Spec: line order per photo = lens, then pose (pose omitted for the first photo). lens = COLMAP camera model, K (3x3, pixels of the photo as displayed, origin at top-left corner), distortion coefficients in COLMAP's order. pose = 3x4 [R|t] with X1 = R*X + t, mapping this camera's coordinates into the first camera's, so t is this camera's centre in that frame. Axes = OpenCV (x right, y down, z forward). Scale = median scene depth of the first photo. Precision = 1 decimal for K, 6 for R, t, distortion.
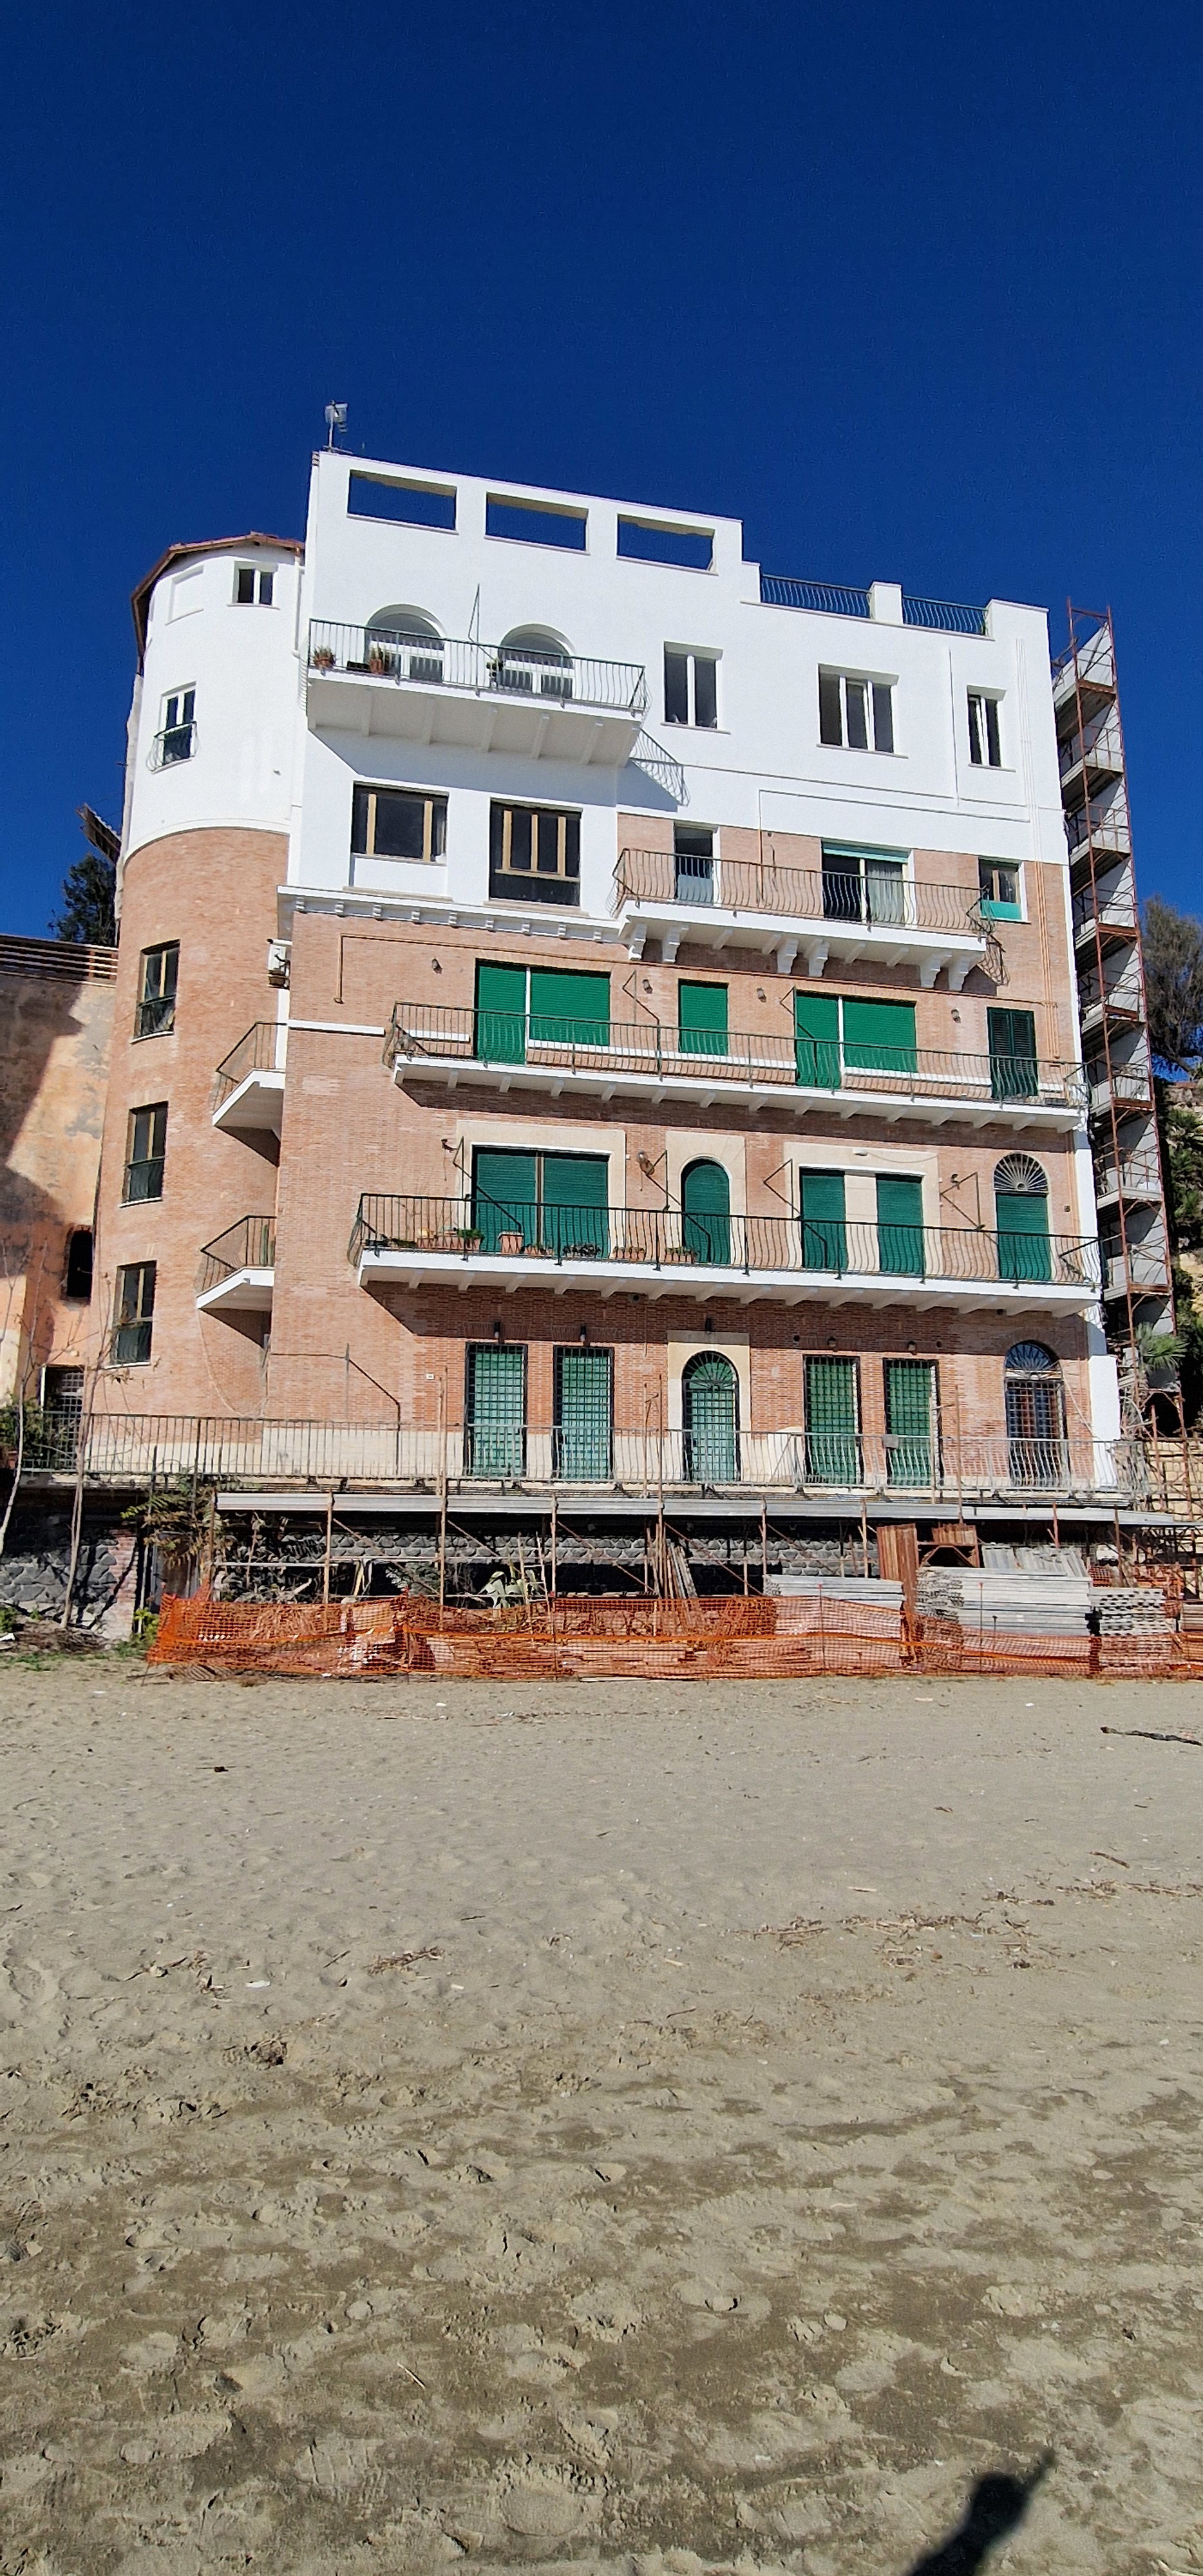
lens RADIAL K [[1366.6, 0, 601.5], [0, 1366.6, 1288.0], [0, 0, 1]] dist [-0.001879, -0.000163]
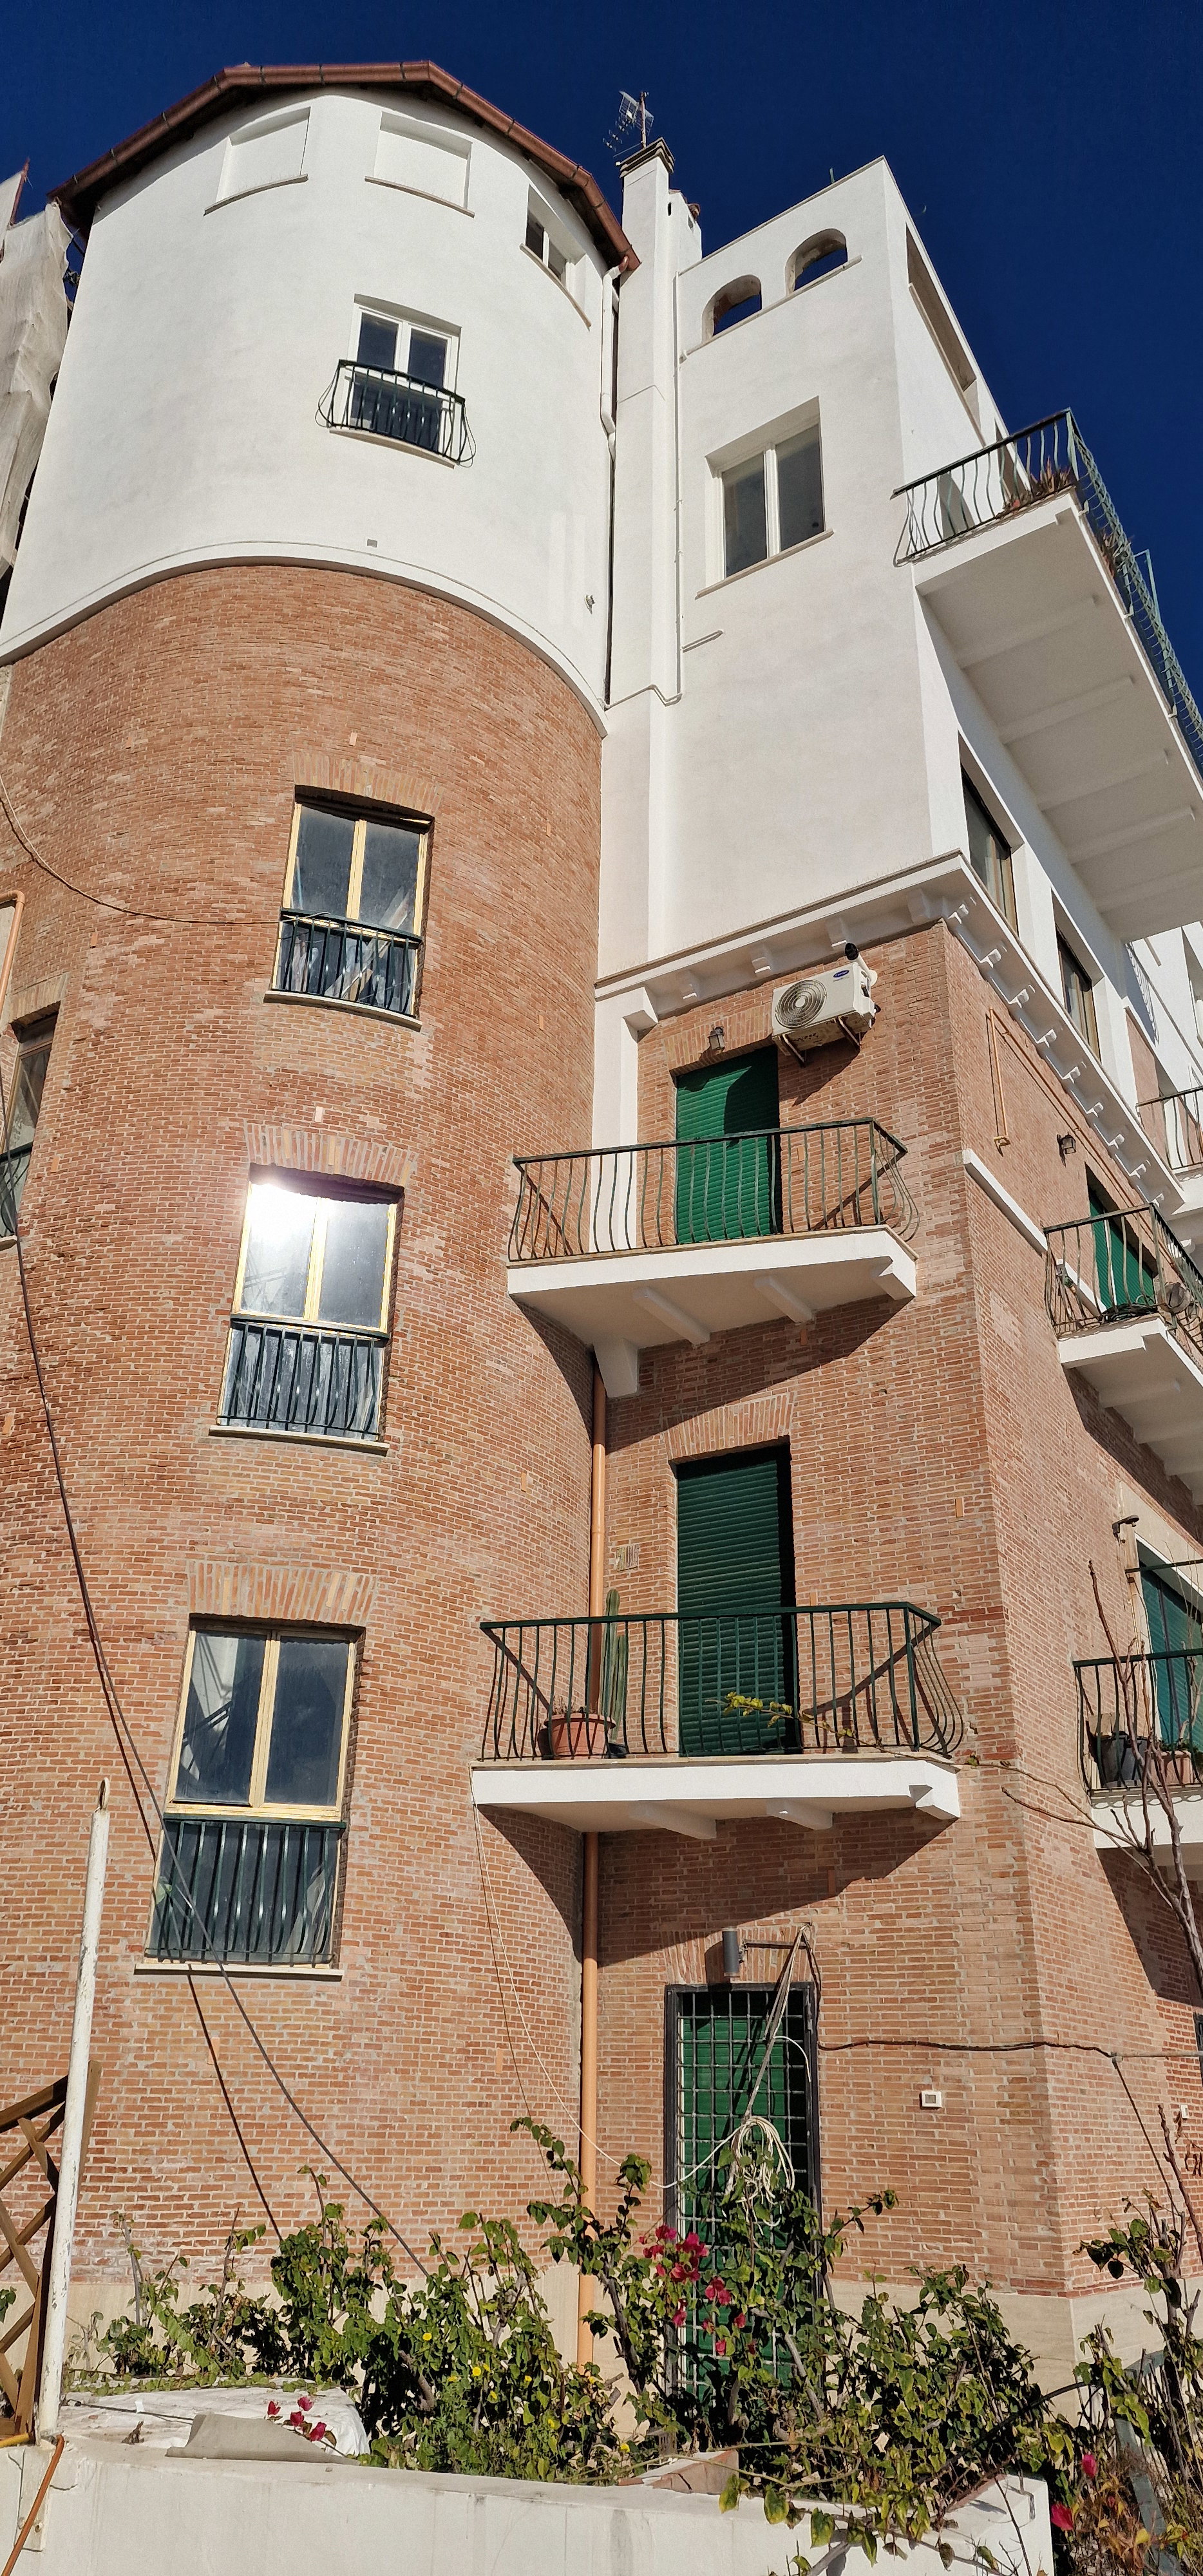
lens RADIAL K [[1738.3, 0, 607.1], [0, 1738.3, 1240.7], [0, 0, 1]] dist [0.175330, -0.288807]
pose [[0.684431, 0.335667, 0.647211, -0.611272], [-0.158659, 0.935011, -0.317147, 0.018383], [-0.711605, 0.114379, 0.693207, 0.667773]]
